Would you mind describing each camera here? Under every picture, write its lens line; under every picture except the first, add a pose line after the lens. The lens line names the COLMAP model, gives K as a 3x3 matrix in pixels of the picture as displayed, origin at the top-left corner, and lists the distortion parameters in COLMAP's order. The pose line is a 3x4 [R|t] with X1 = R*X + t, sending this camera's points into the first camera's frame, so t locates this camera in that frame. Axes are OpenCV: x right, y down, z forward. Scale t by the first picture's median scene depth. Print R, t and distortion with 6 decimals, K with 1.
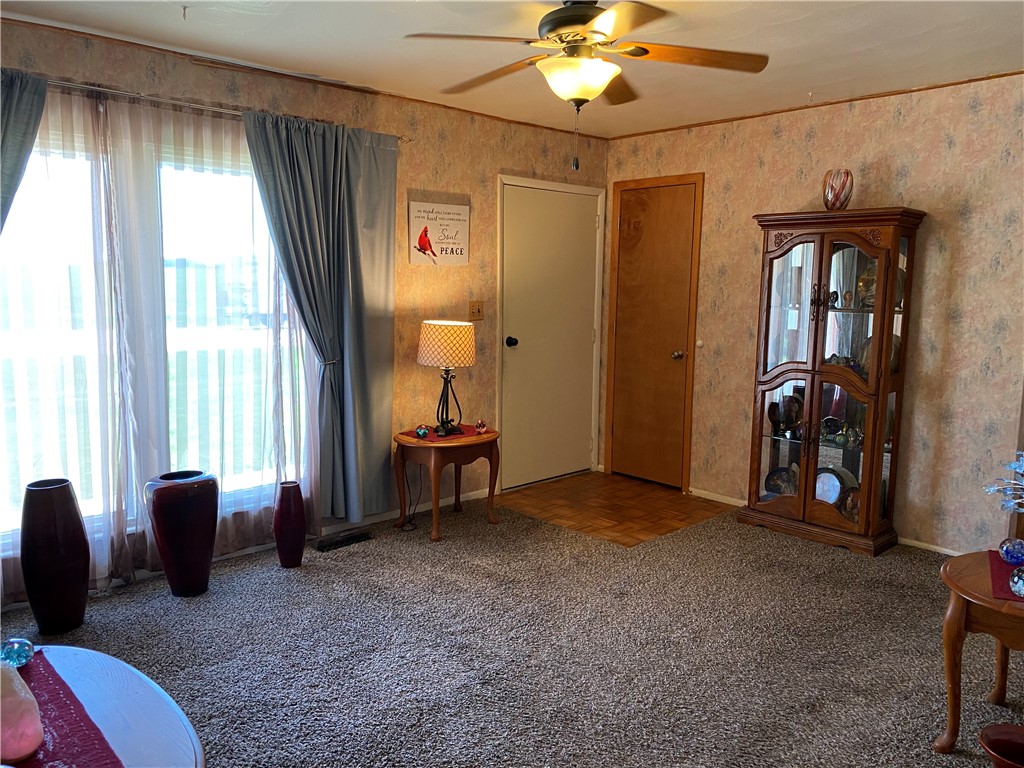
lens RADIAL K [[787.6, 0, 512.0], [0, 787.6, 384.0], [0, 0, 1]] dist [0.072168, -0.085468]
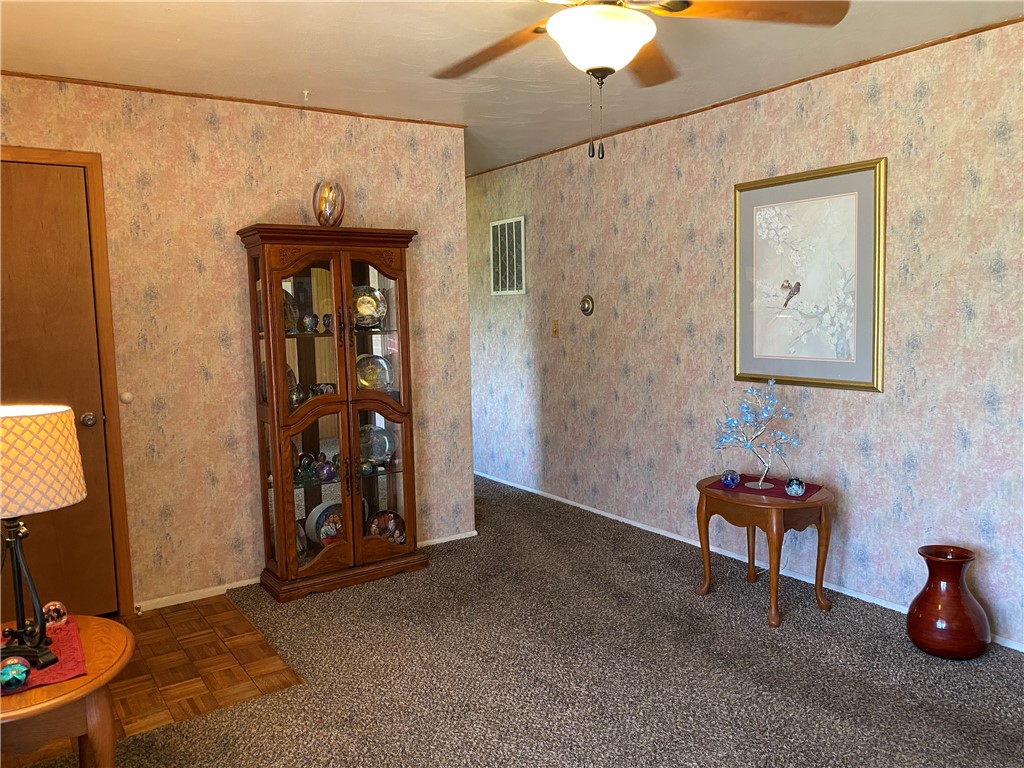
lens RADIAL K [[787.6, 0, 512.0], [0, 787.6, 384.0], [0, 0, 1]] dist [0.072168, -0.085468]
pose [[0.162261, -0.121256, 0.979269, -0.453855], [0.154540, 0.983297, 0.096148, -0.088740], [-0.974571, 0.135735, 0.178289, 0.614376]]
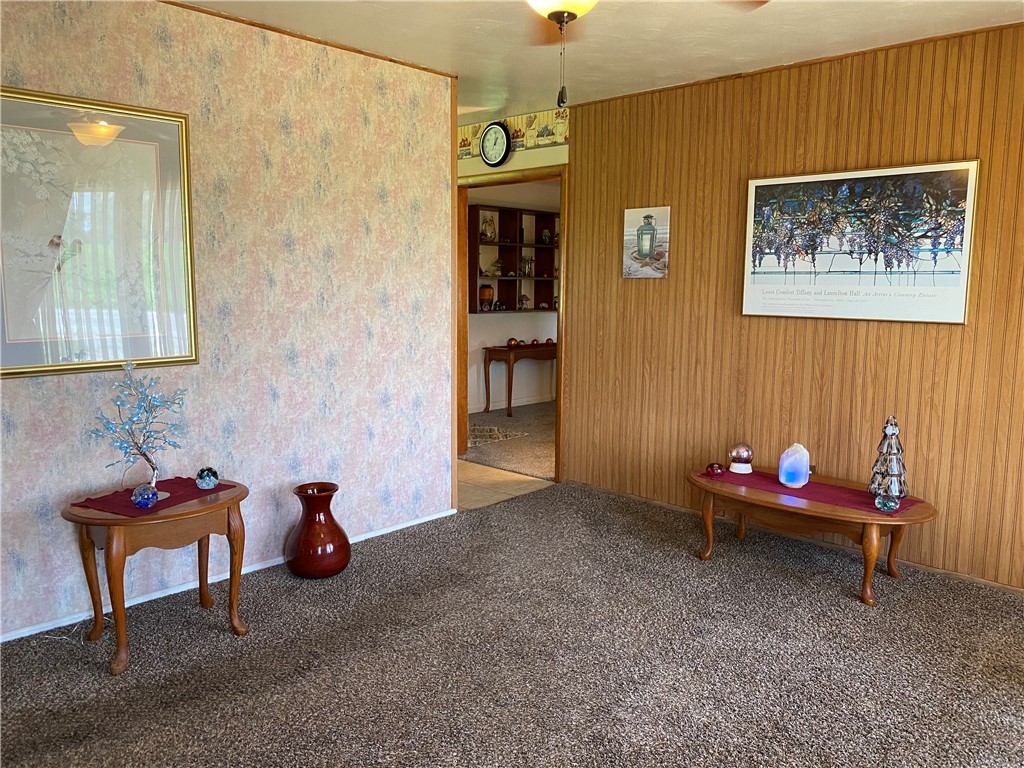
lens RADIAL K [[792.6, 0, 526.3], [0, 792.6, 384.6], [0, 0, 1]] dist [0.027416, -0.028118]
pose [[-0.998136, -0.013675, -0.059479, 0.091418], [-0.028495, 0.966245, 0.256043, -0.129121], [0.053970, 0.257260, -0.964834, 1.127233]]
